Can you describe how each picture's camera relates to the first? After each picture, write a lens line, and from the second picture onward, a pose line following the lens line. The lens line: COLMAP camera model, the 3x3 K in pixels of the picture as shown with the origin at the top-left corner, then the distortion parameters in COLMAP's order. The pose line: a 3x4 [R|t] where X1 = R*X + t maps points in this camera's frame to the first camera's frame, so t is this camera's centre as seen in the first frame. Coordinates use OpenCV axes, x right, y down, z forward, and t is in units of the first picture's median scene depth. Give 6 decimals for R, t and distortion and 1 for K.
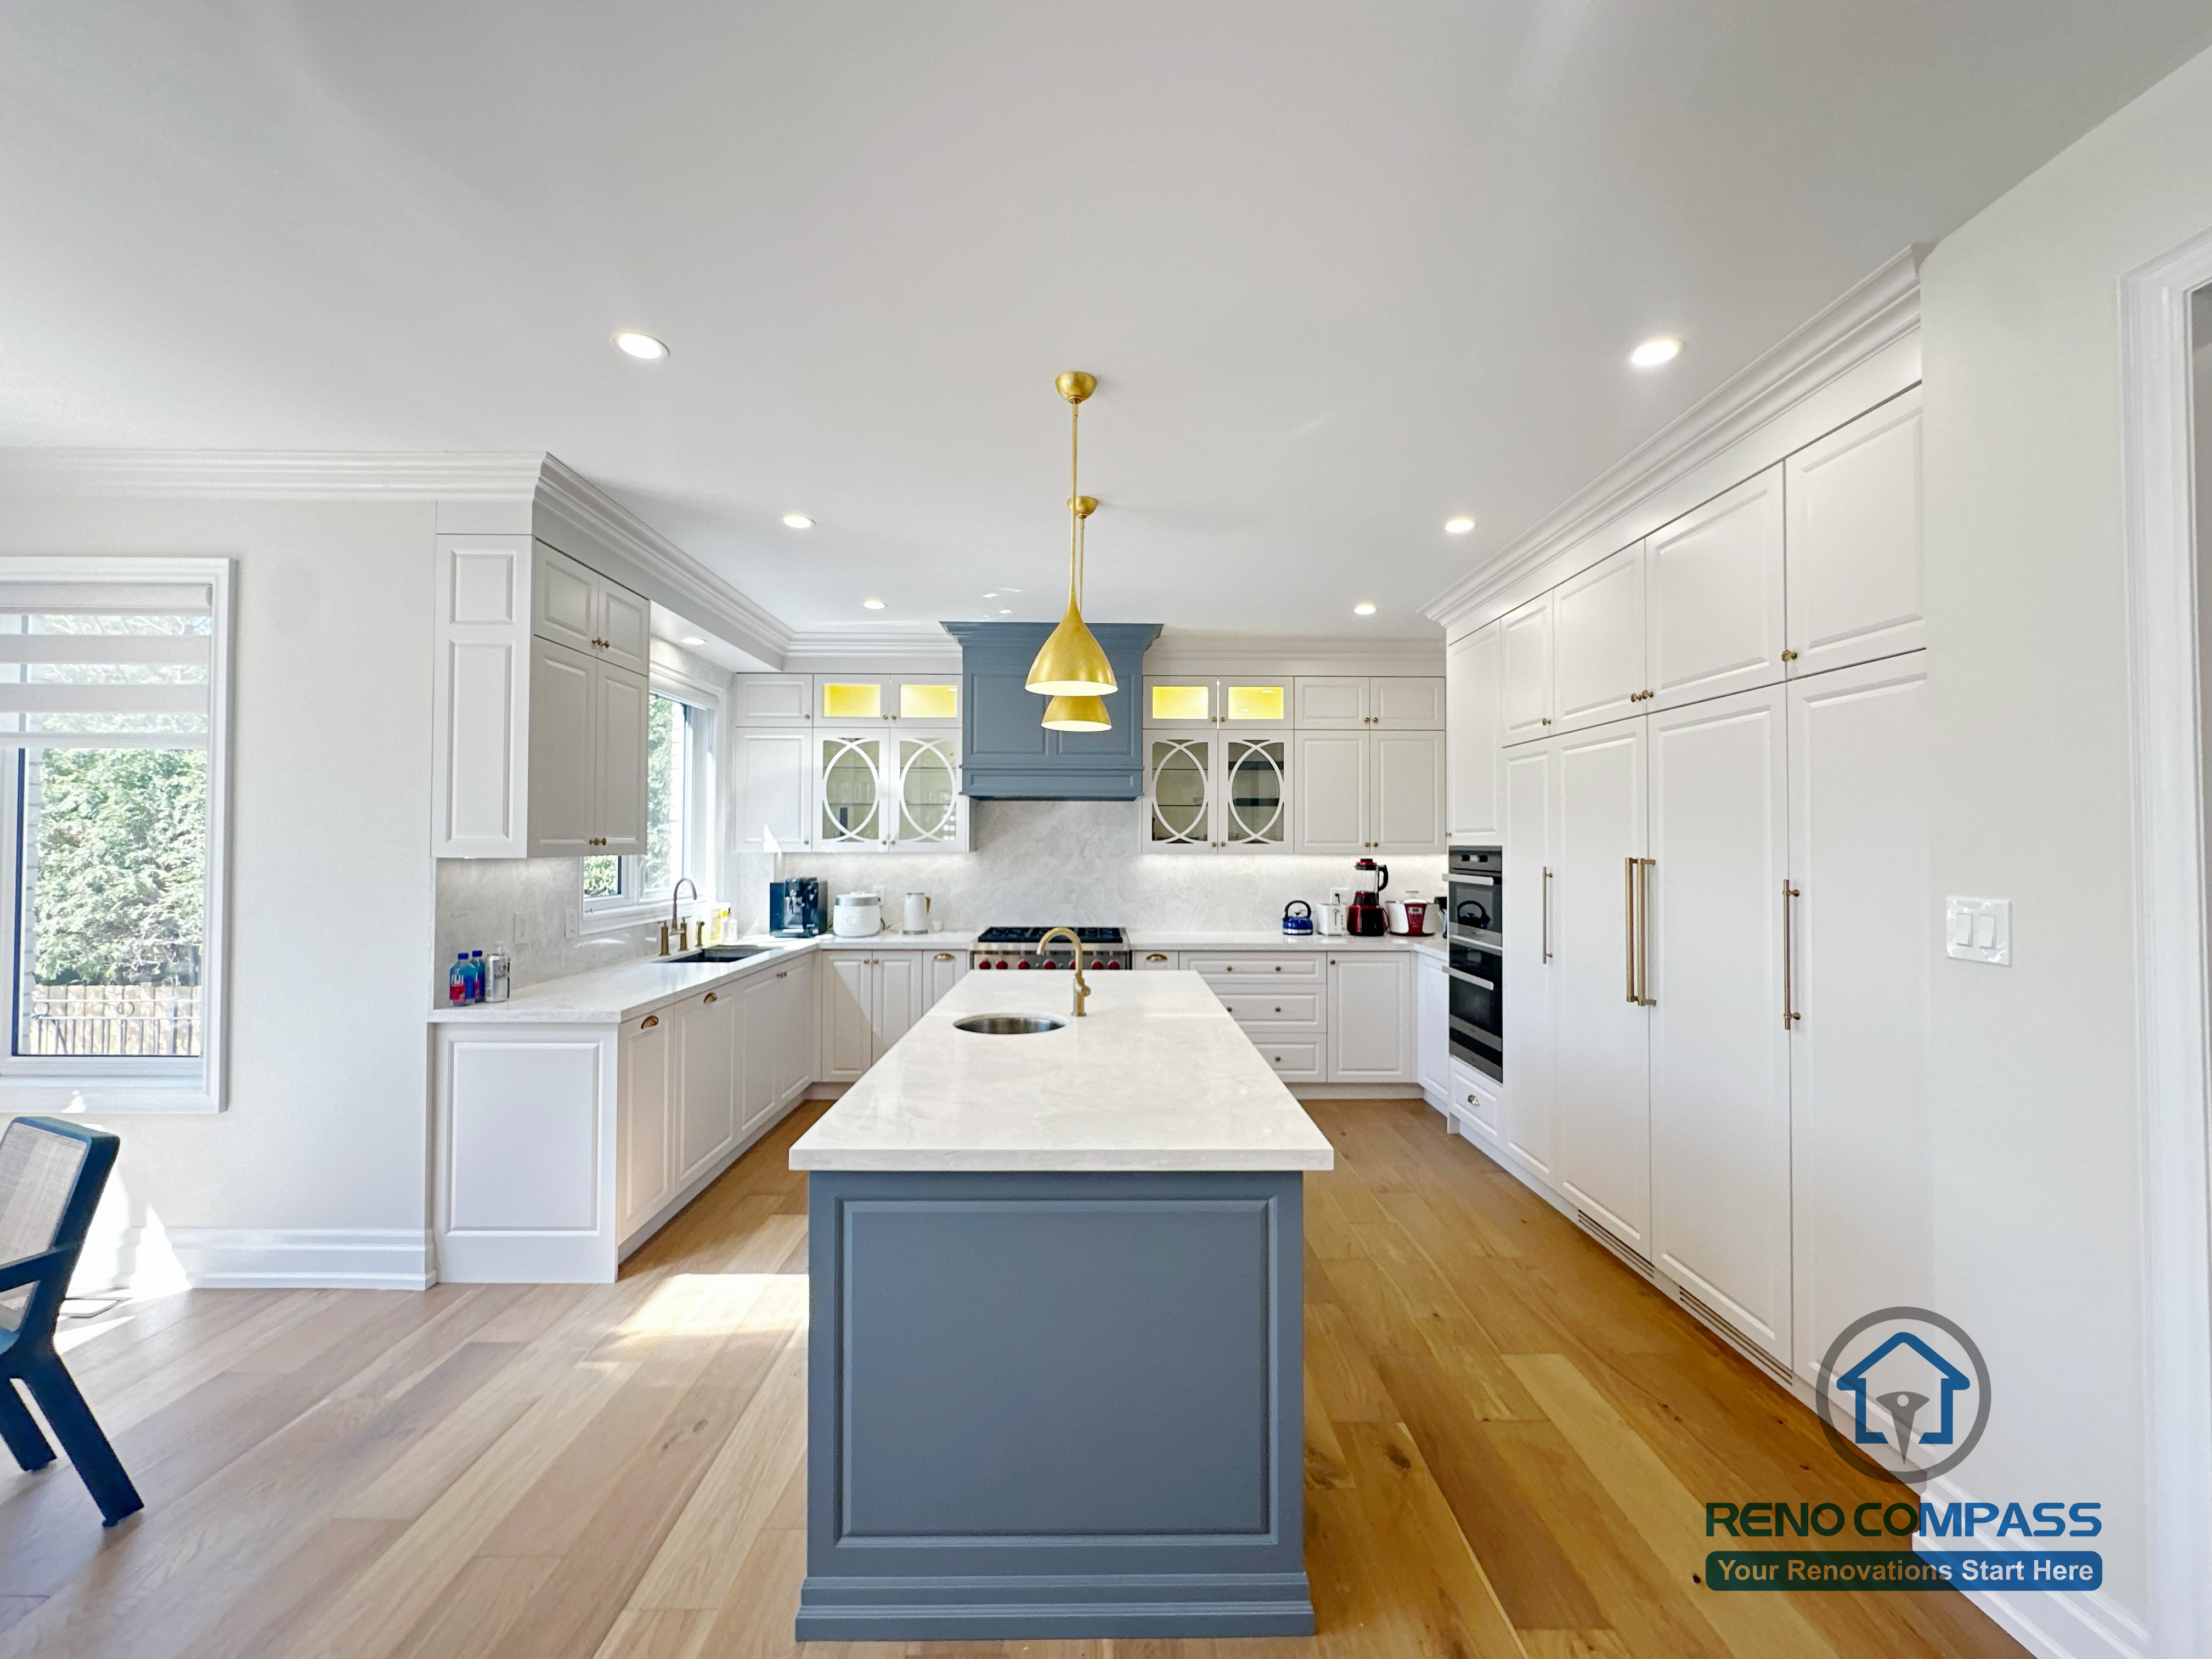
lens RADIAL K [[886.3, 0, 1103.9], [0, 886.3, 832.9], [0, 0, 1]] dist [-0.004120, -0.000001]
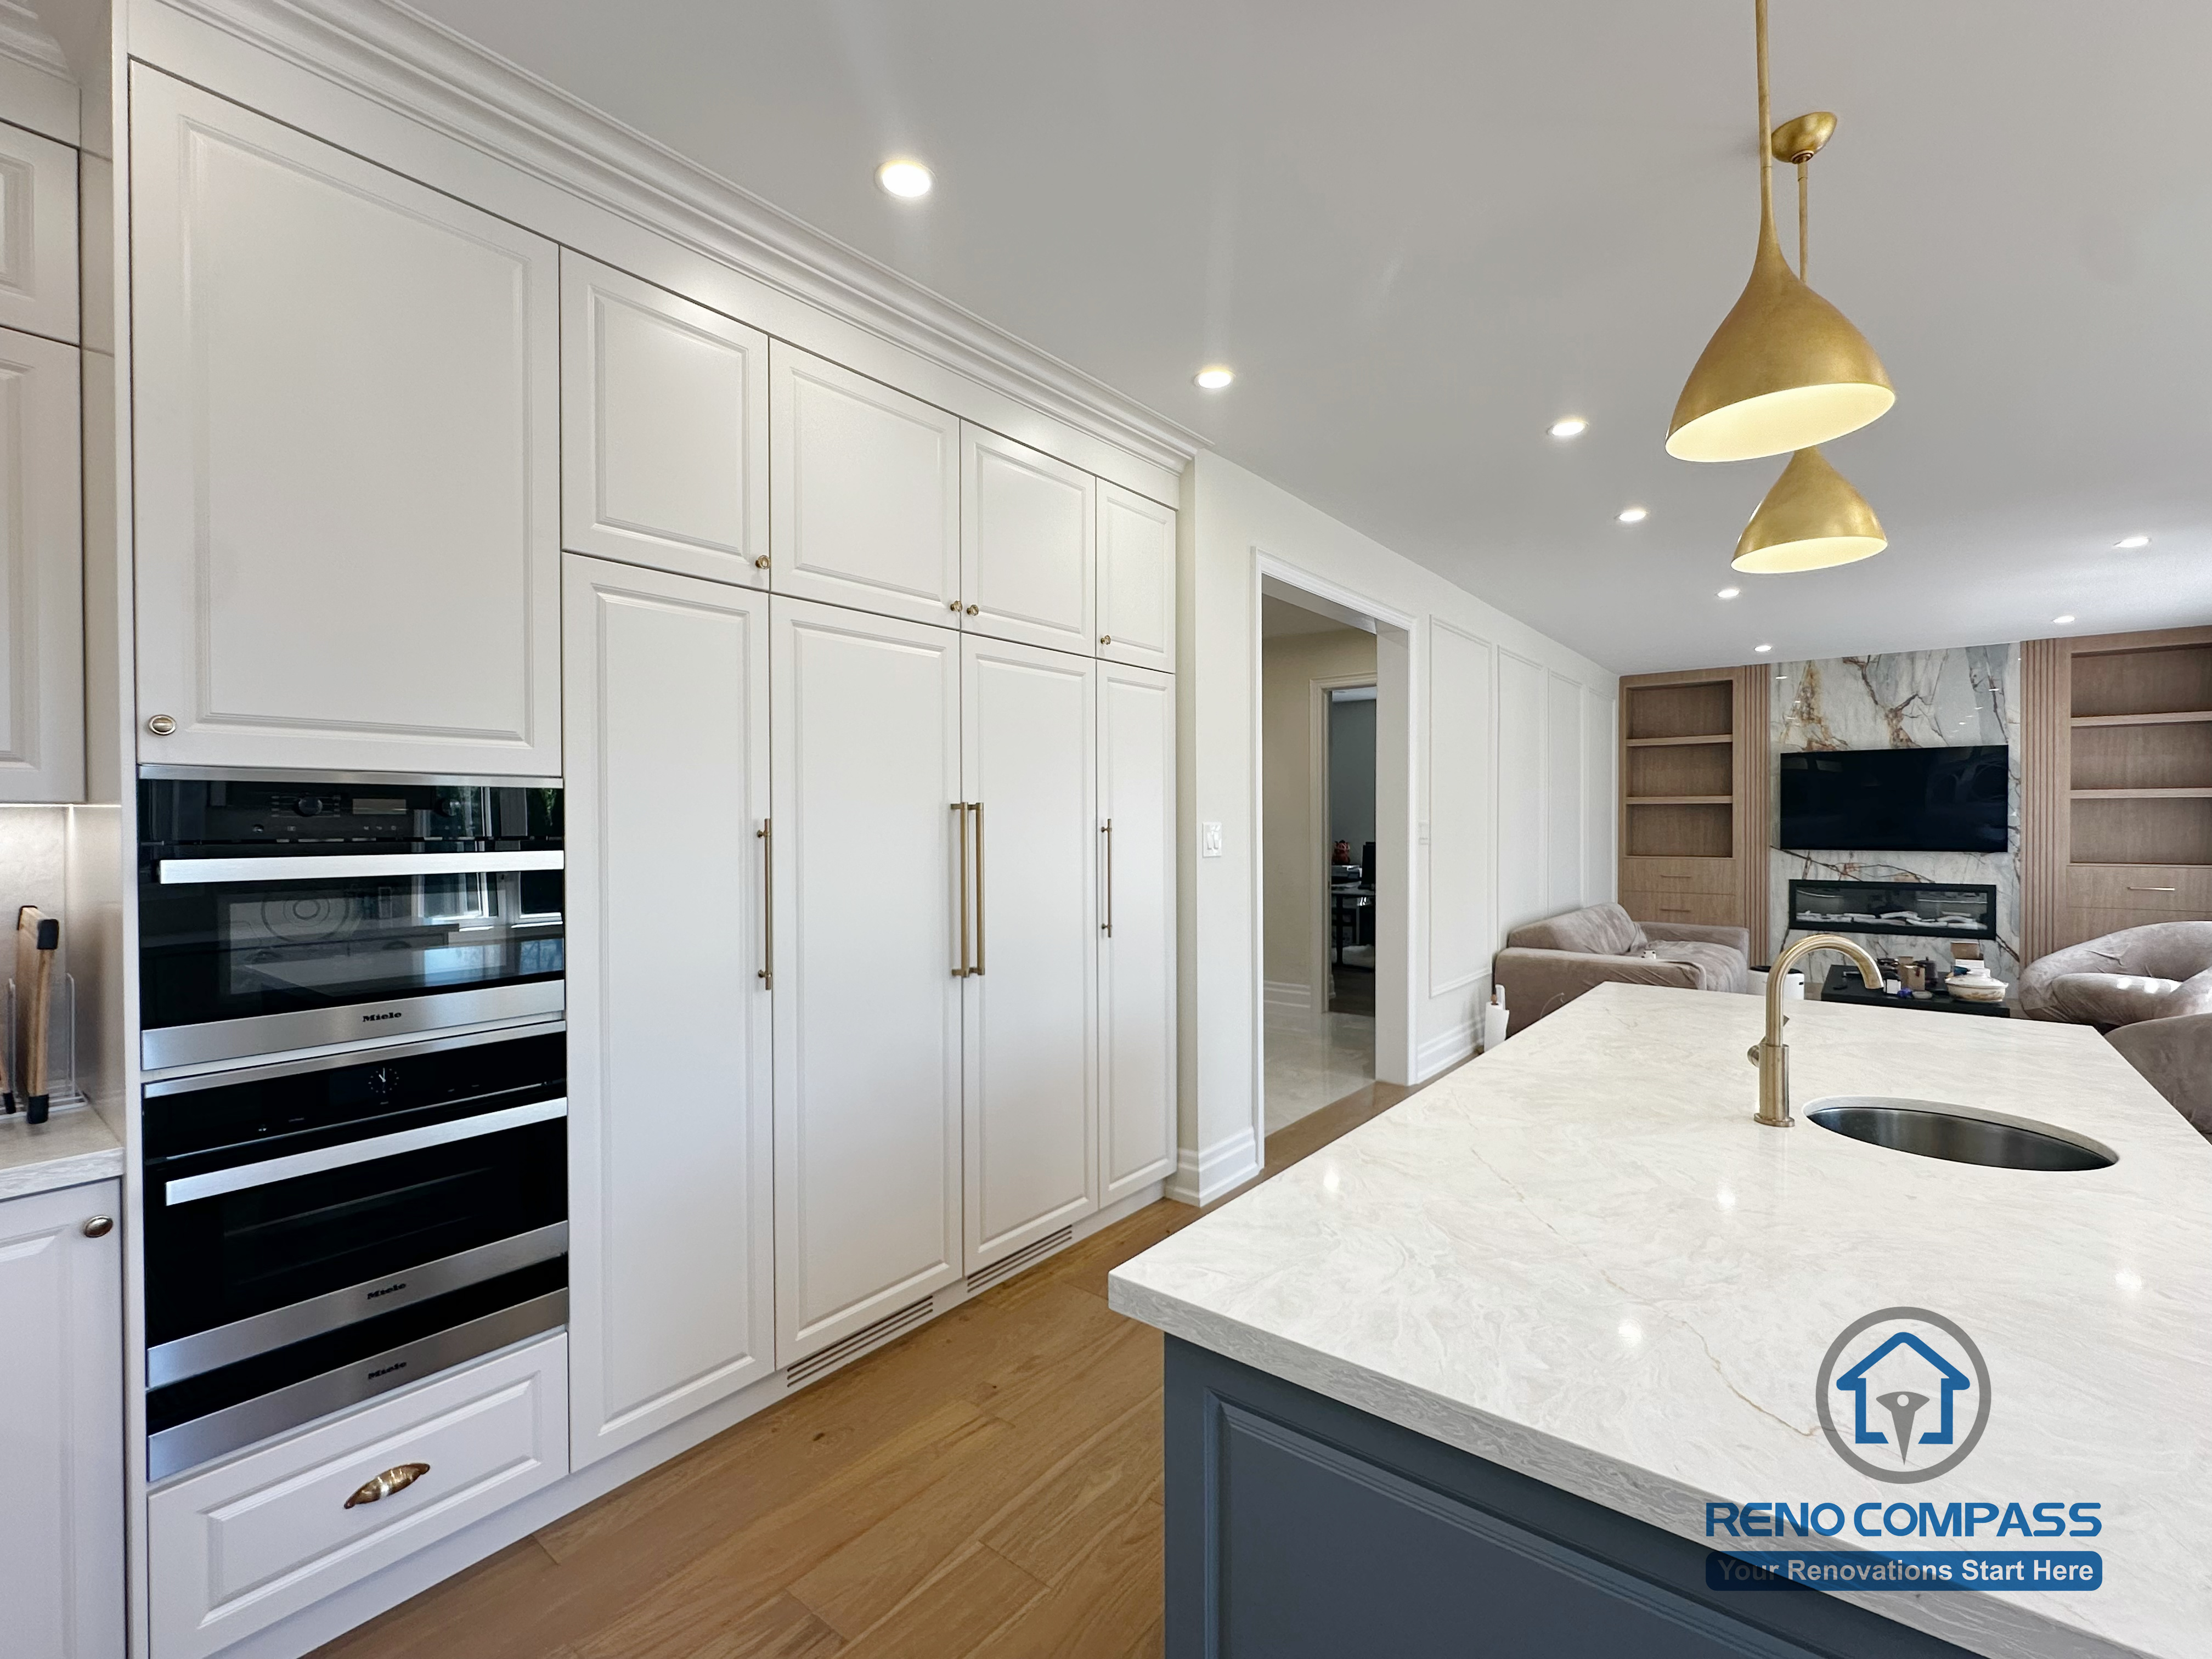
lens RADIAL K [[974.7, 0, 1103.9], [0, 974.7, 833.2], [0, 0, 1]] dist [-0.004013, 0.000372]
pose [[-0.776972, -0.008965, 0.629471, -0.041575], [-0.006361, 0.999959, 0.006390, 0.028107], [-0.629503, 0.000961, -0.776998, 0.907300]]
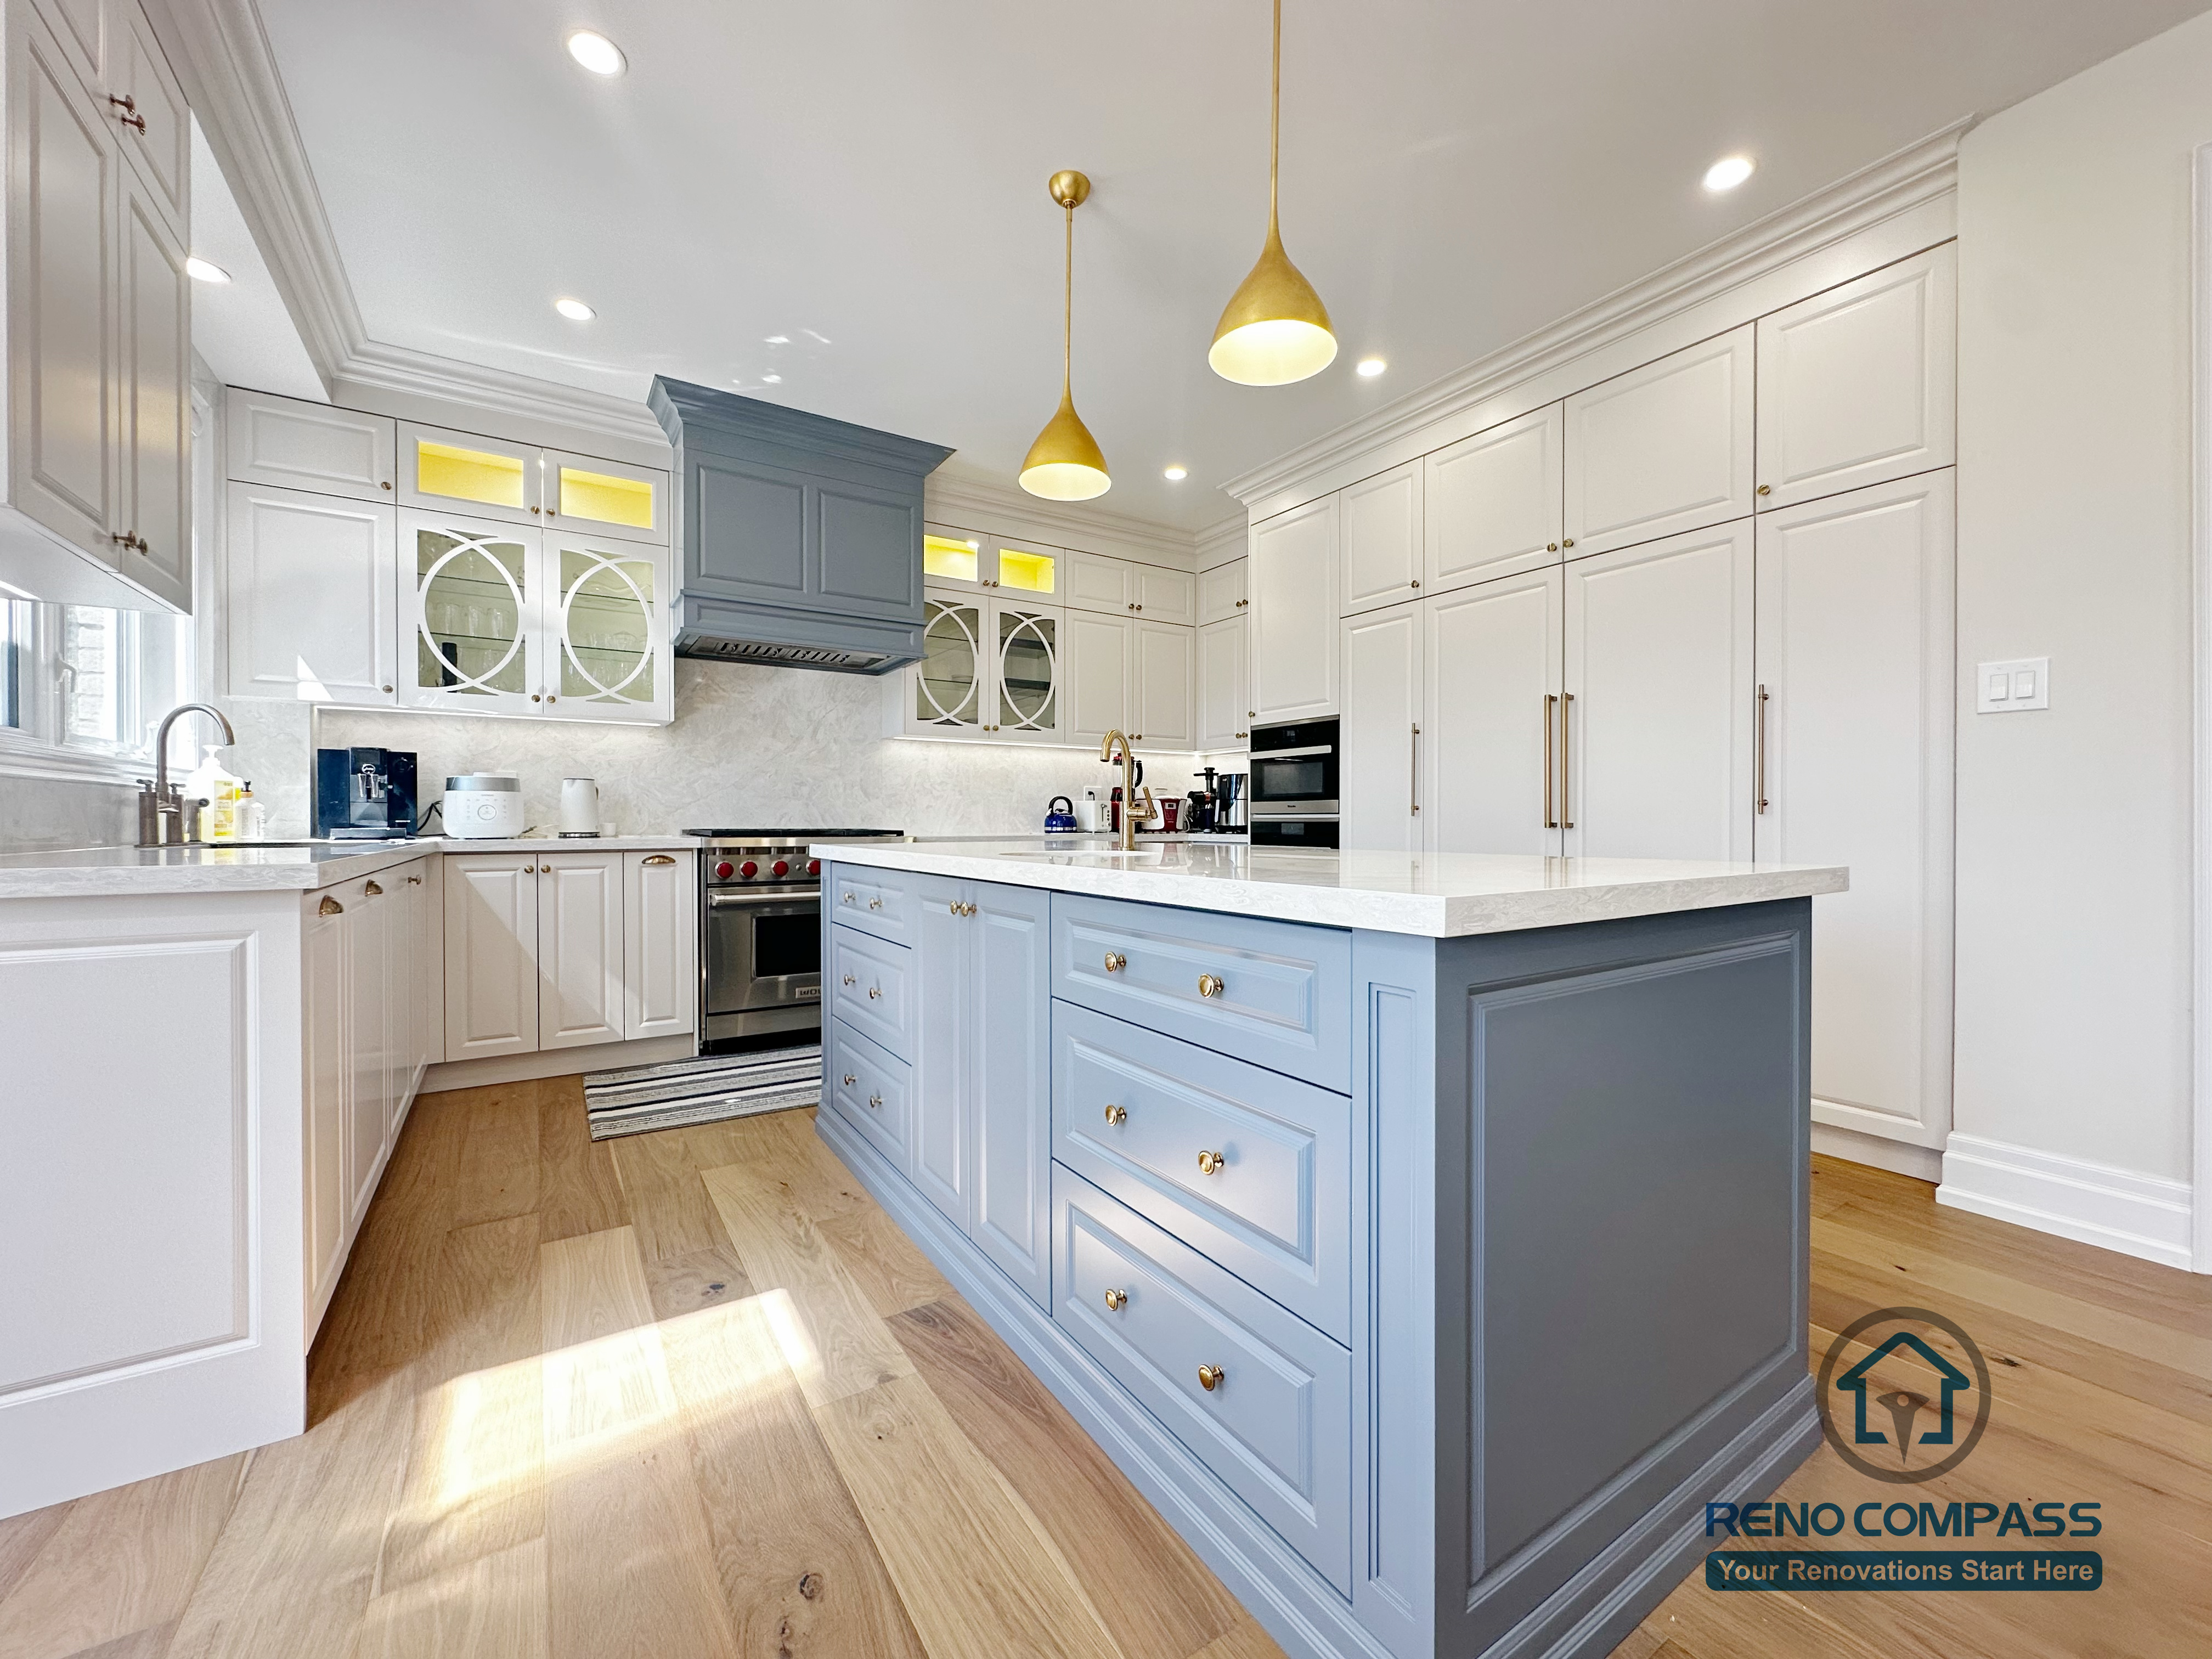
lens RADIAL K [[882.3, 0, 1104.5], [0, 882.3, 833.0], [0, 0, 1]] dist [-0.003493, 0.000133]
pose [[0.843726, -0.010130, 0.536678, -0.249013], [-0.003795, 0.999684, 0.024835, 0.096298], [-0.536760, -0.022991, 0.843421, 0.210898]]
